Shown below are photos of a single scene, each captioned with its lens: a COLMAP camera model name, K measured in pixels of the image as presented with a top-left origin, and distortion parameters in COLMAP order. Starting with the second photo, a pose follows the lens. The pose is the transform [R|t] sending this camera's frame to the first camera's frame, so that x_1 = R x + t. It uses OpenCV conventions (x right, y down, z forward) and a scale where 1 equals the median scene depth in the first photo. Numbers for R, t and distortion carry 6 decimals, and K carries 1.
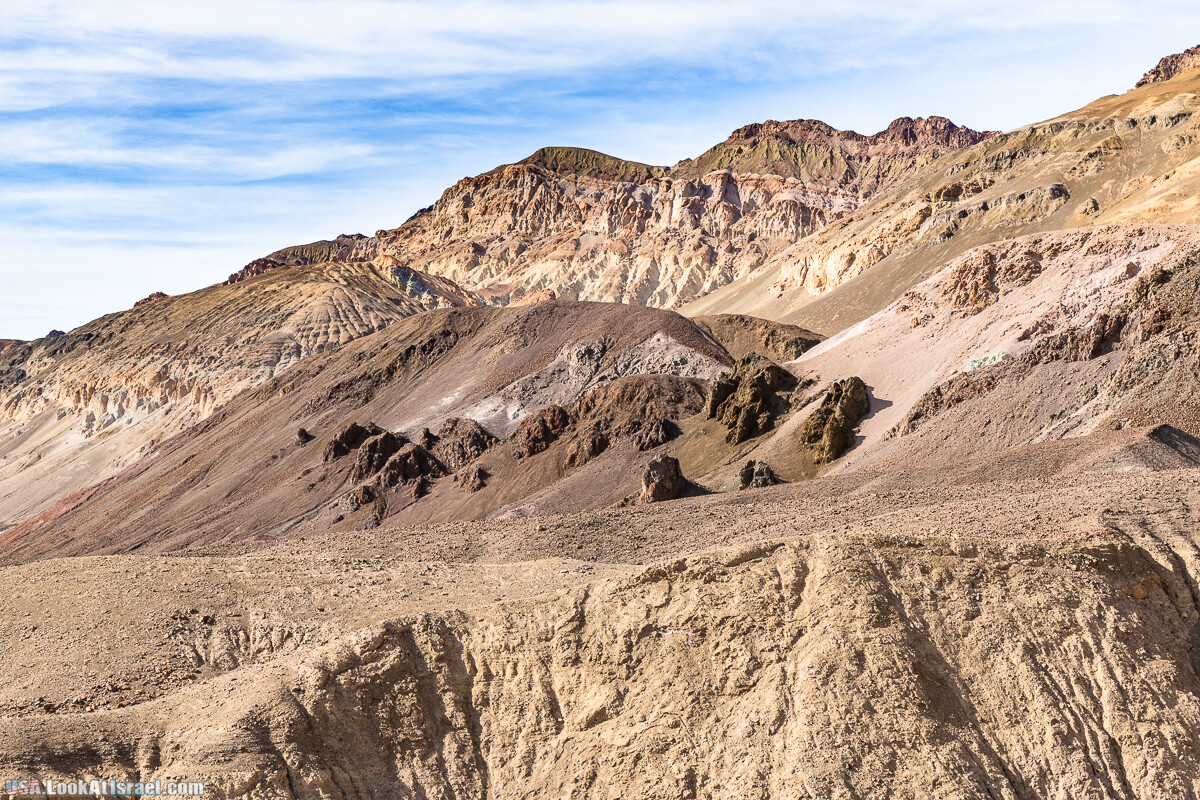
lens RADIAL K [[2318.8, 0, 600.0], [0, 2318.8, 400.0], [0, 0, 1]] dist [-0.061616, -0.340777]
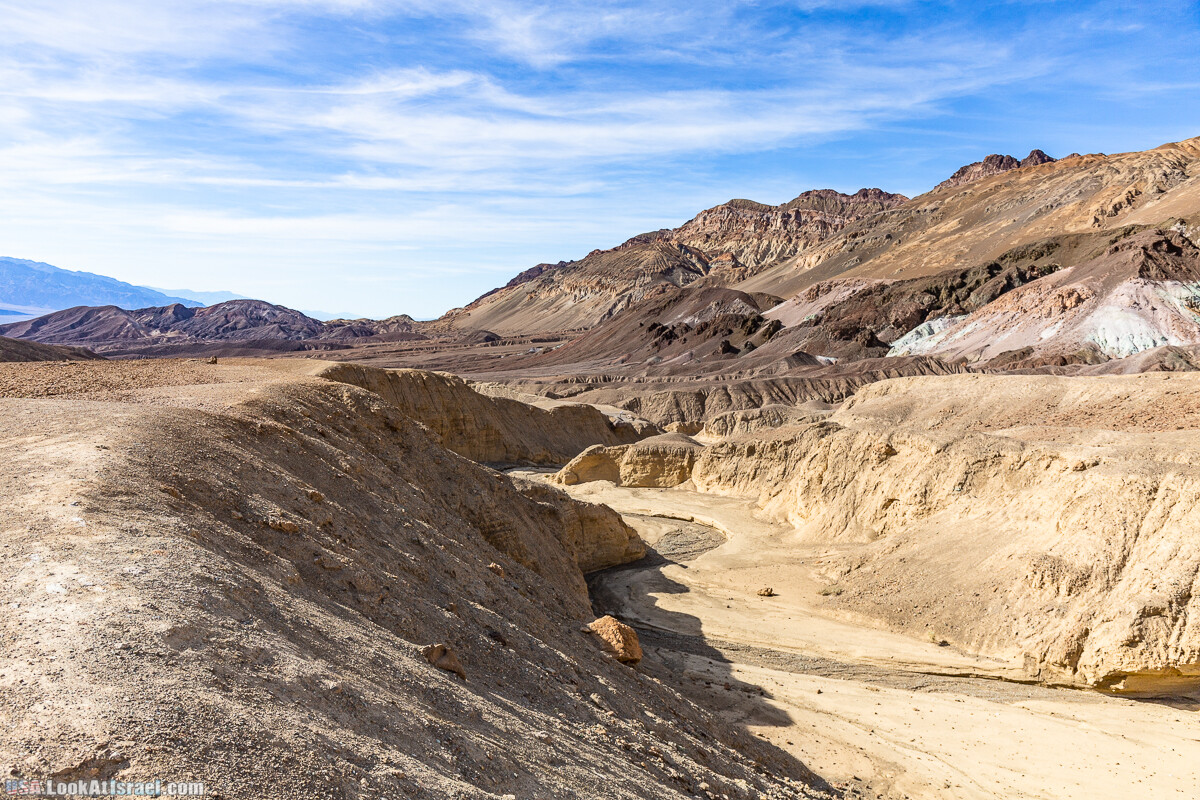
lens RADIAL K [[889.9, 0, 600.0], [0, 889.9, 381.1], [0, 0, 1]] dist [-0.003657, 0.001201]
pose [[0.983408, 0.030073, -0.178896, 0.021754], [-0.008624, 0.992798, 0.119488, -0.021108], [0.181201, -0.115963, 0.976585, -0.139209]]
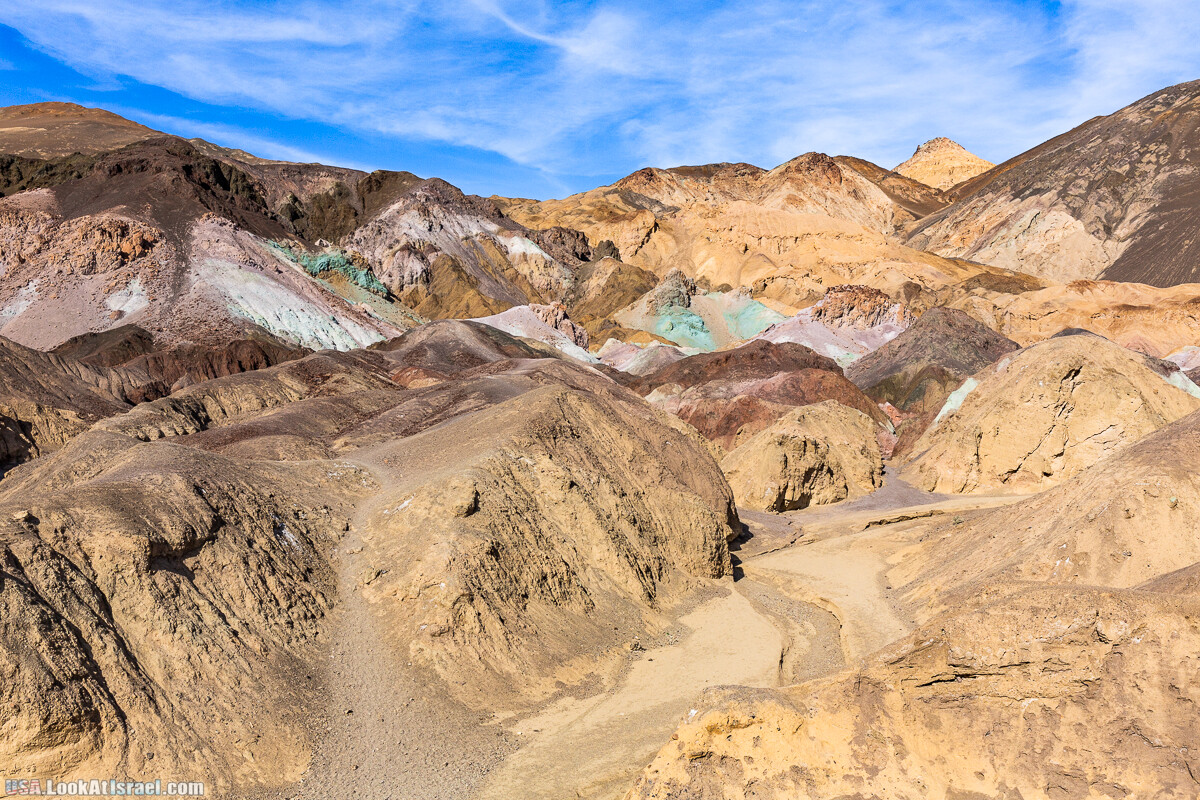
lens RADIAL K [[1093.8, 0, 600.0], [0, 1093.8, 400.0], [0, 0, 1]] dist [-0.020257, -0.026059]
pose [[0.418624, 0.013477, 0.908060, -0.036300], [-0.053567, 0.998515, 0.009875, 0.040113], [-0.906578, -0.052776, 0.418724, 0.270017]]
